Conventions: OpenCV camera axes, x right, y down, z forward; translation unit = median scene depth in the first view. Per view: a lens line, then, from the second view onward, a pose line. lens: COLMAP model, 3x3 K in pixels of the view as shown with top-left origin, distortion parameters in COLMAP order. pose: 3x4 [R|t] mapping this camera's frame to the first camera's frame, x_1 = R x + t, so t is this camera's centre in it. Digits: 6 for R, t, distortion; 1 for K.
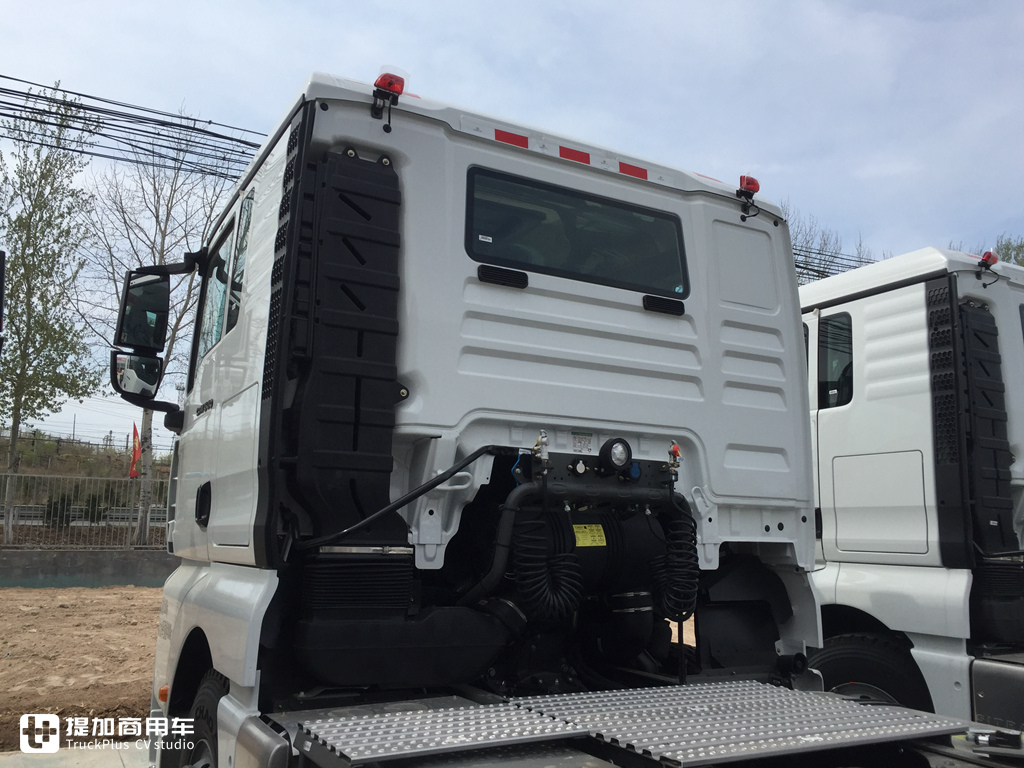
lens RADIAL K [[873.9, 0, 517.9], [0, 873.9, 384.2], [0, 0, 1]] dist [0.079794, -0.092147]
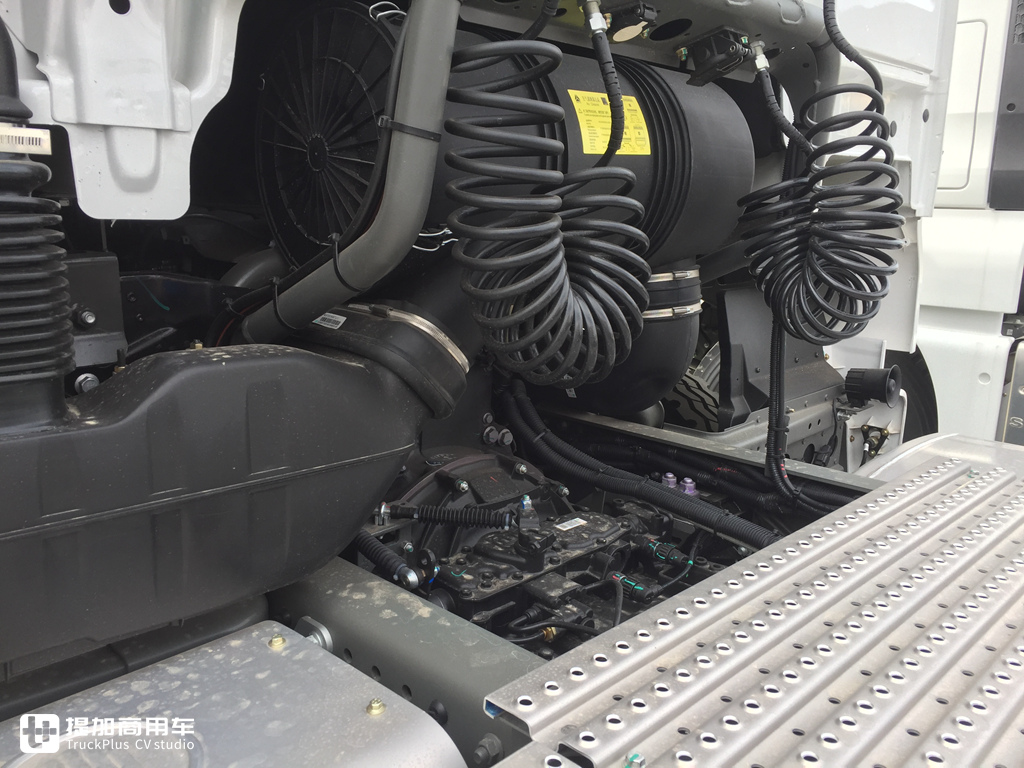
lens RADIAL K [[873.9, 0, 517.9], [0, 873.9, 384.2], [0, 0, 1]] dist [0.079794, -0.092147]
pose [[0.960591, -0.060360, 0.271335, -0.063764], [-0.046269, 0.927800, 0.370197, 0.147661], [-0.274090, -0.368162, 0.888443, 0.688928]]
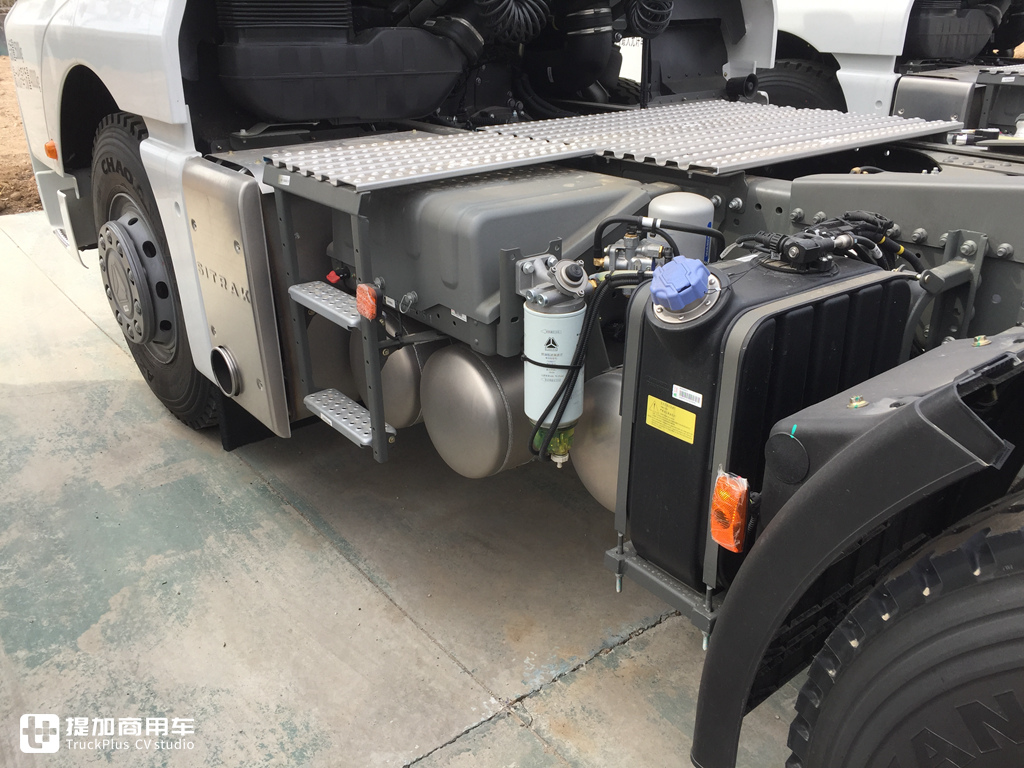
lens RADIAL K [[873.9, 0, 517.9], [0, 873.9, 384.2], [0, 0, 1]] dist [0.079794, -0.092147]
pose [[0.986464, -0.089254, 0.137563, -0.105486], [-0.001987, 0.832329, 0.554279, 0.067737], [-0.163969, -0.547049, 0.820884, 0.101299]]
